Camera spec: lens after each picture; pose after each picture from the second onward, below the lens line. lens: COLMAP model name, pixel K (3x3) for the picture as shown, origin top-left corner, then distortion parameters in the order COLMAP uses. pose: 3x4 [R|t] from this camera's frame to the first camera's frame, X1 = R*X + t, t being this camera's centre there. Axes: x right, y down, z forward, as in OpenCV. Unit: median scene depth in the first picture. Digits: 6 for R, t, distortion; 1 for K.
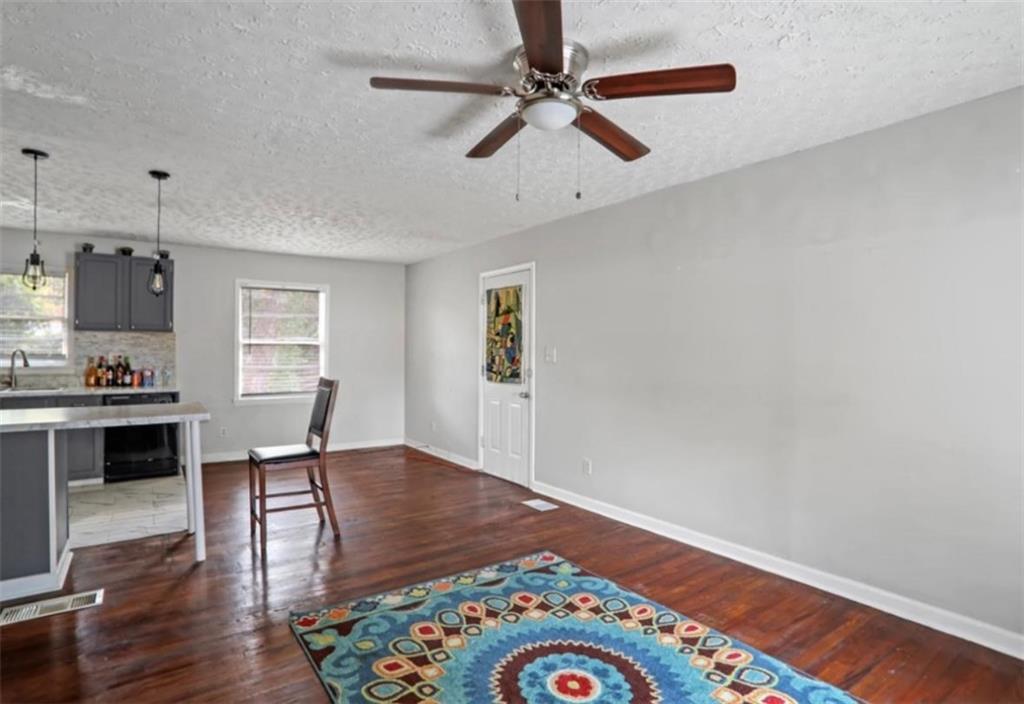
lens RADIAL K [[537.3, 0, 482.2], [0, 537.3, 355.0], [0, 0, 1]] dist [-0.032610, 0.000998]
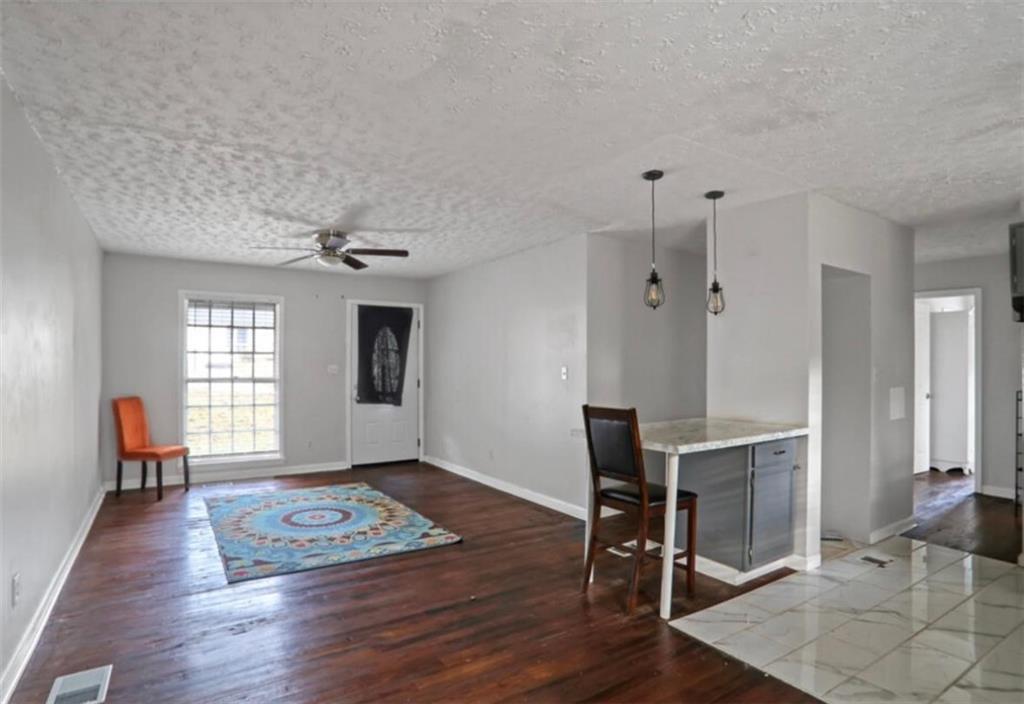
lens RADIAL K [[537.3, 0, 505.1], [0, 537.3, 359.3], [0, 0, 1]] dist [-0.032610, 0.000998]
pose [[-0.999986, -0.001586, -0.005011, -0.234132], [-0.001601, 0.999994, 0.002917, -0.018657], [0.005006, 0.002925, -0.999983, 1.257564]]
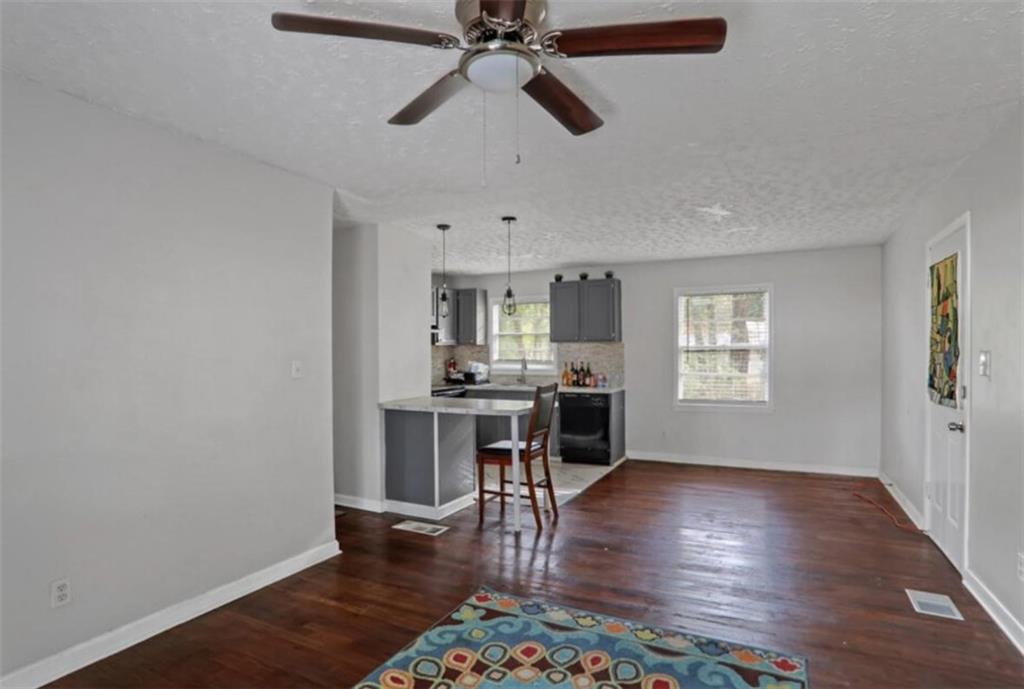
lens RADIAL K [[532.3, 0, 501.2], [0, 532.3, 359.9], [0, 0, 1]] dist [-0.042286, 0.001018]
pose [[0.497104, 0.001166, -0.867690, 0.320351], [-0.003341, 0.999994, -0.000570, -0.002054], [0.867685, 0.003182, 0.497105, 0.227603]]
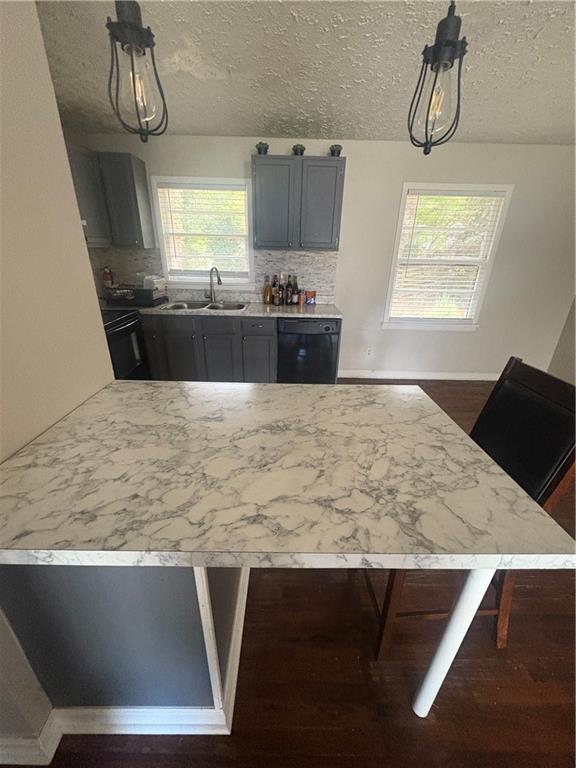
lens RADIAL K [[310.4, 0, 289.0], [0, 310.4, 397.8], [0, 0, 1]] dist [0.000267, -0.000106]
pose [[0.841738, 0.236031, -0.485558, -0.345419], [-0.021493, 0.913308, 0.406702, -0.028650], [0.539459, -0.331901, 0.773839, 0.462563]]
